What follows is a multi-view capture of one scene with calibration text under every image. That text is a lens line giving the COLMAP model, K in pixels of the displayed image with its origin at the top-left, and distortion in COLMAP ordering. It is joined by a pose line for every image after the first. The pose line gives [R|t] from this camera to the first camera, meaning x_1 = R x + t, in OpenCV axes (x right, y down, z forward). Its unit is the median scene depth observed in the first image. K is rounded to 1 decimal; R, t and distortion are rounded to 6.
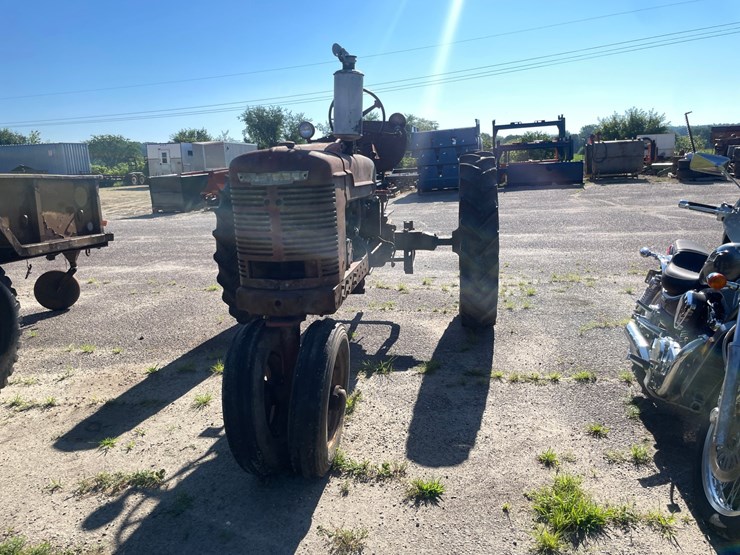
lens RADIAL K [[563.7, 0, 370.2], [0, 563.7, 274.5], [0, 0, 1]] dist [0.087002, -0.119915]
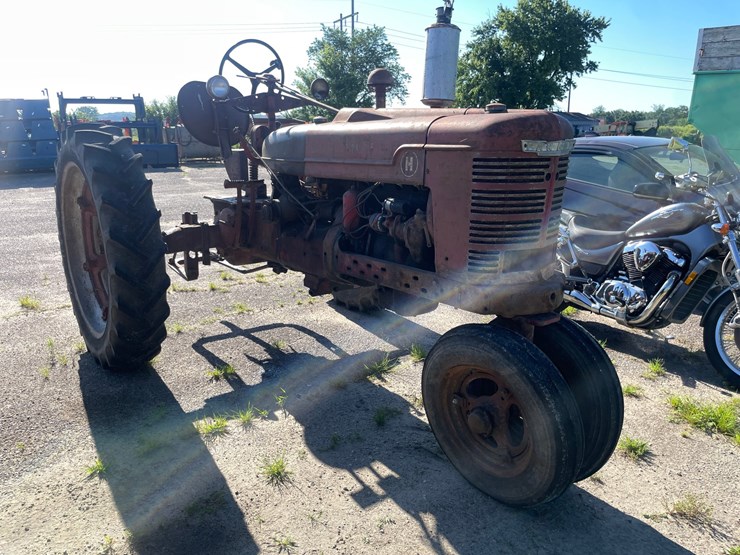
lens RADIAL K [[563.7, 0, 372.9], [0, 563.7, 275.0], [0, 0, 1]] dist [0.087002, -0.119915]
pose [[0.687188, -0.132526, 0.714289, -0.611560], [0.113600, 0.990727, 0.074526, -0.047827], [-0.717543, 0.029929, 0.695871, 0.383890]]
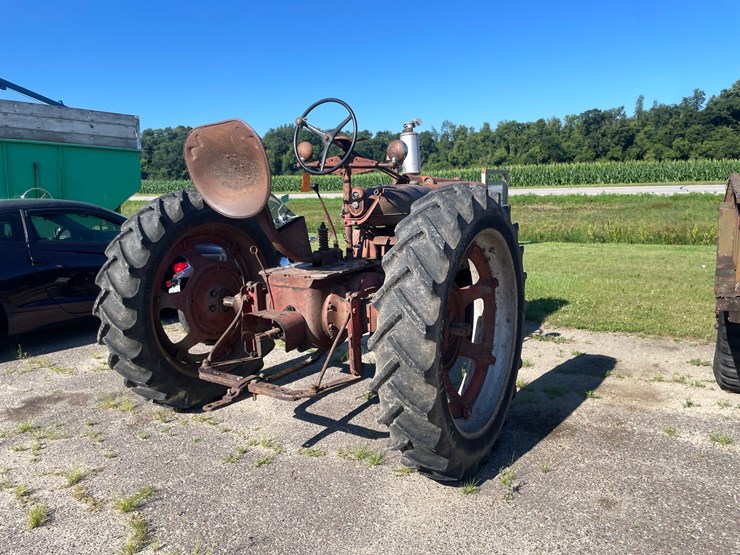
lens RADIAL K [[563.7, 0, 371.6], [0, 563.7, 275.0], [0, 0, 1]] dist [0.087002, -0.119915]
pose [[-0.917588, -0.004084, 0.397512, -0.442410], [0.133627, 0.938593, 0.318098, -0.393901], [-0.374401, 0.345002, -0.860696, 1.978564]]
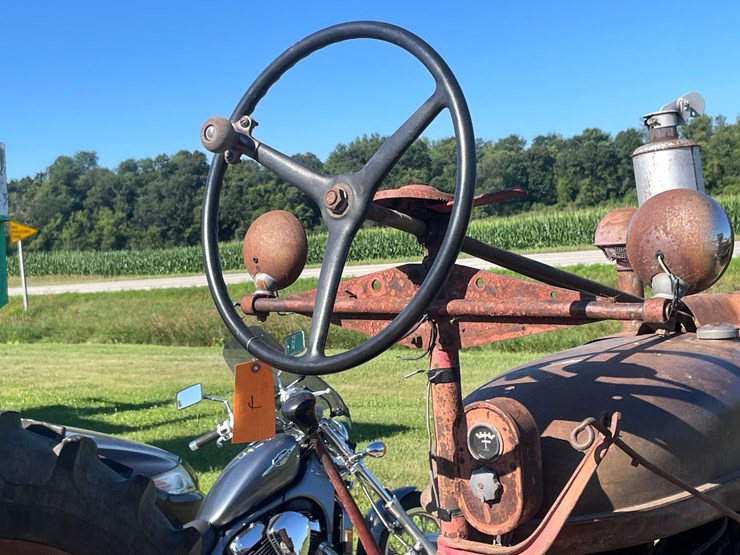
lens RADIAL K [[1062.5, 0, 366.0], [0, 1062.5, 272.0], [0, 0, 1]] dist [0.099381, 0.000000]
pose [[-0.843890, 0.087030, 0.529411, -0.223480], [0.206541, 0.963405, 0.170854, -0.358946], [-0.495168, 0.253527, -0.830983, 1.472635]]
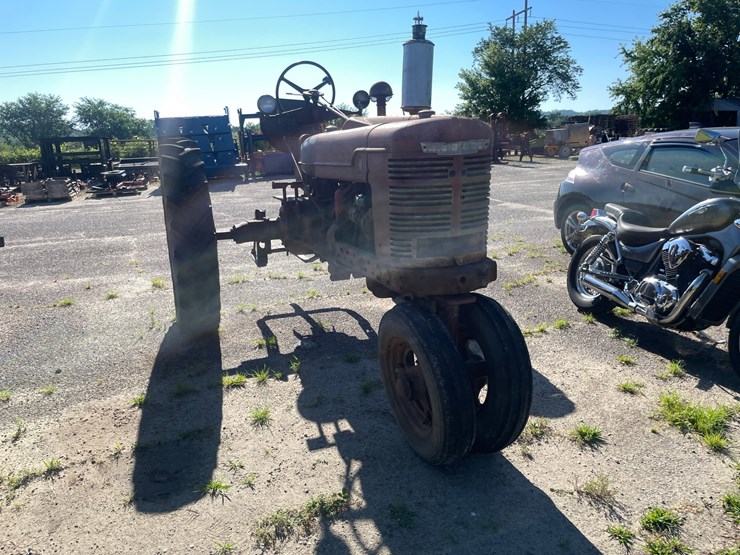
lens RADIAL K [[563.7, 0, 372.4], [0, 563.7, 275.1], [0, 0, 1]] dist [0.087002, -0.119915]
pose [[0.870097, -0.105742, 0.481404, -0.484488], [0.098658, 0.994314, 0.040090, -0.006327], [-0.482906, 0.012612, 0.875581, 0.152117]]
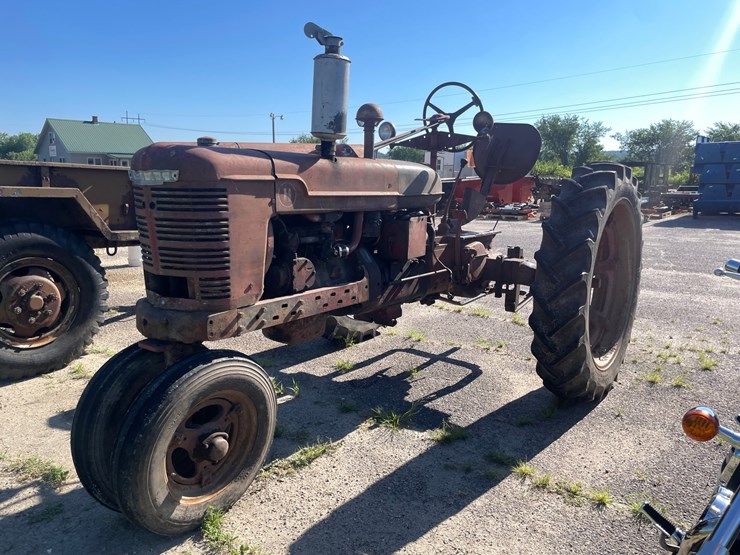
lens RADIAL K [[563.7, 0, 368.7], [0, 563.7, 275.3], [0, 0, 1]] dist [0.087002, -0.119915]
pose [[0.877837, 0.130905, -0.460724, 0.337085], [-0.137332, 0.990329, 0.019717, -0.053503], [0.458849, 0.045963, 0.887324, 0.244795]]
